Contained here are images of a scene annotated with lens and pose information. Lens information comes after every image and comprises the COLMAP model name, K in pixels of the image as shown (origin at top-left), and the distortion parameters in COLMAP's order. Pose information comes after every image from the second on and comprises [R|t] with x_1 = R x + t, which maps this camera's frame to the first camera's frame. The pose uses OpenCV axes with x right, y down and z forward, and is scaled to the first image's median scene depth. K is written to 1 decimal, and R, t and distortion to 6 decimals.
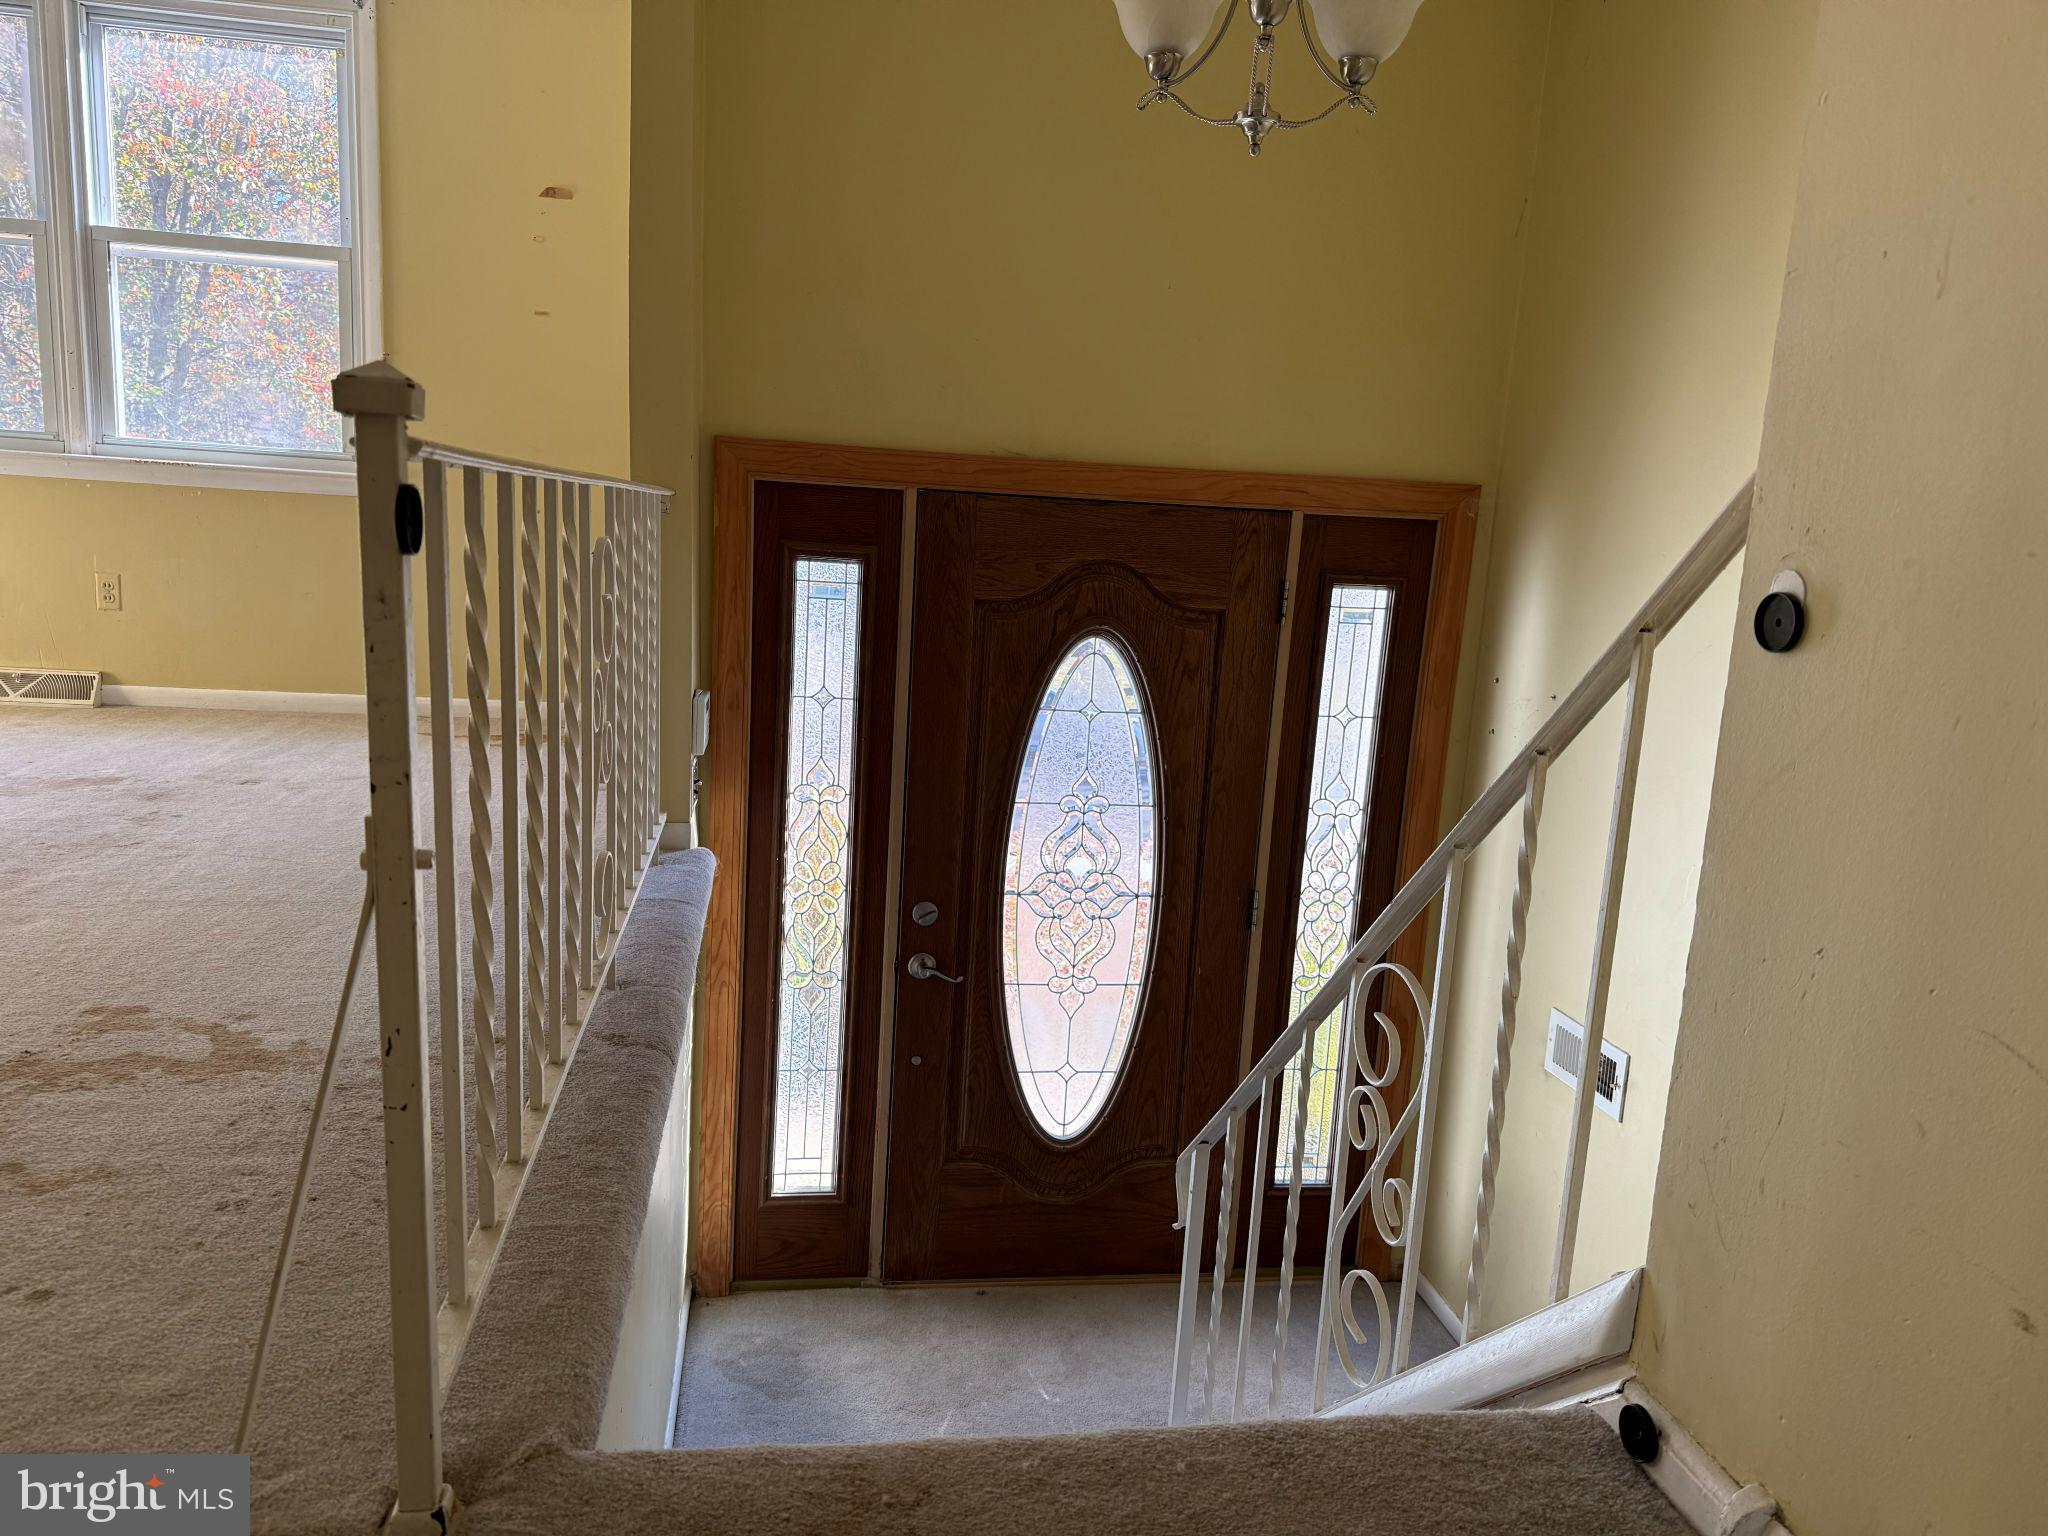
lens RADIAL K [[1468.0, 0, 1021.8], [0, 1468.0, 767.8], [0, 0, 1]] dist [0.054209, -0.056601]
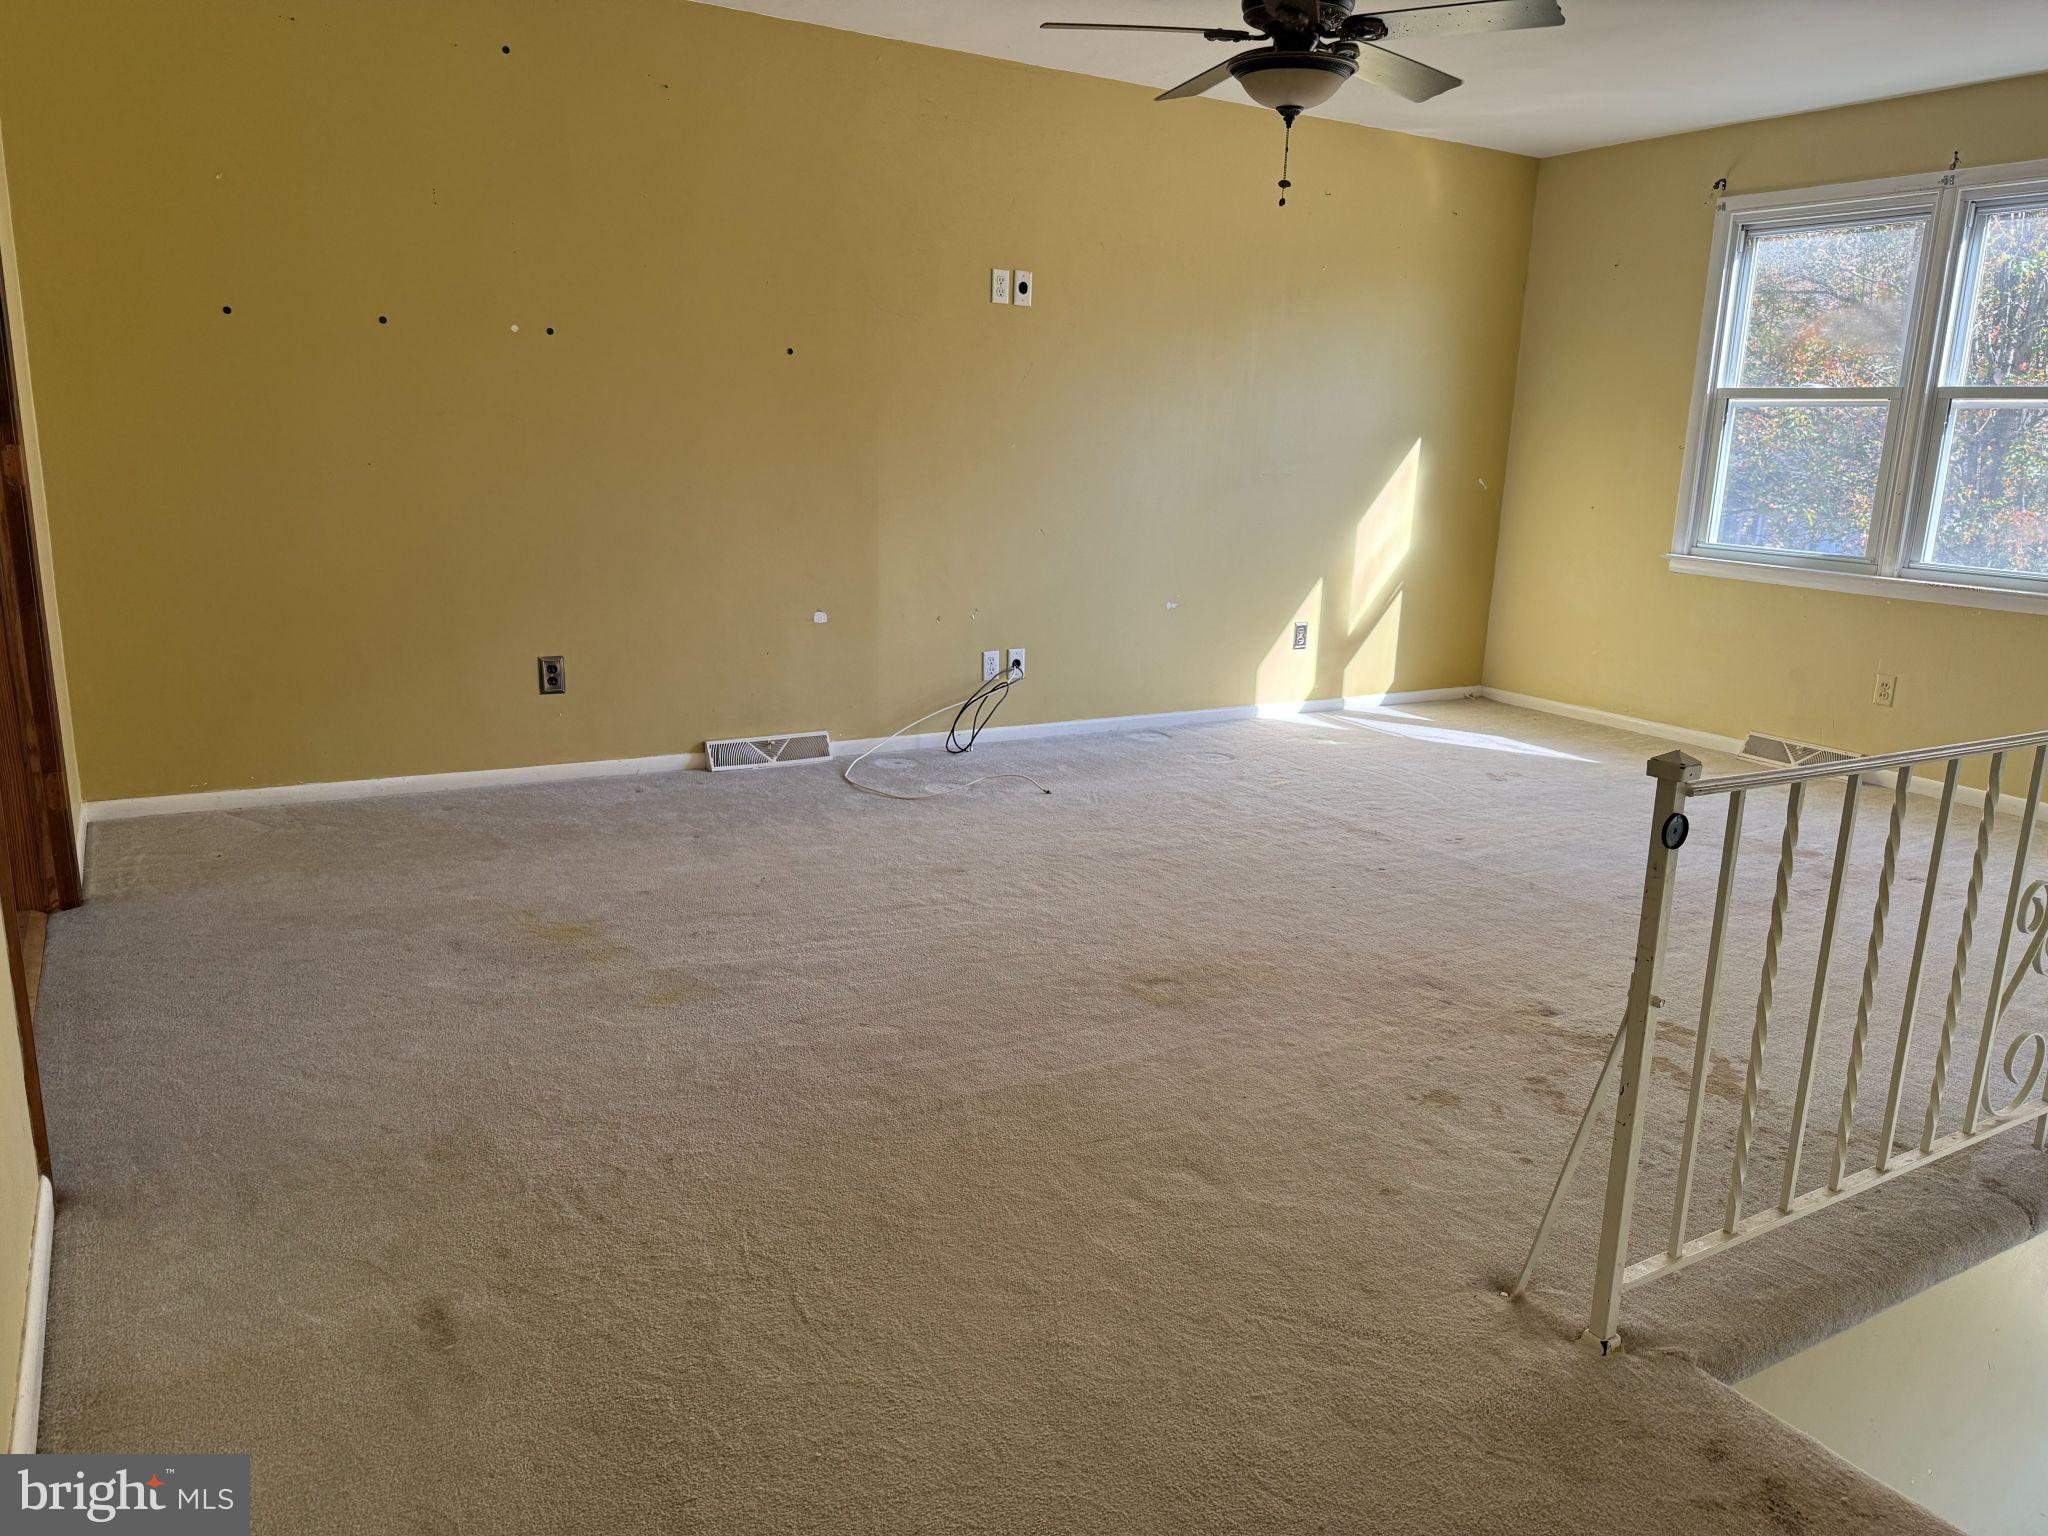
lens RADIAL K [[1468.0, 0, 1022.7], [0, 1468.0, 770.1], [0, 0, 1]] dist [0.054209, -0.056601]
pose [[0.396866, 0.166076, -0.902727, 0.206698], [-0.170931, 0.979663, 0.105084, -0.064411], [0.901820, 0.112600, 0.417183, -0.121659]]
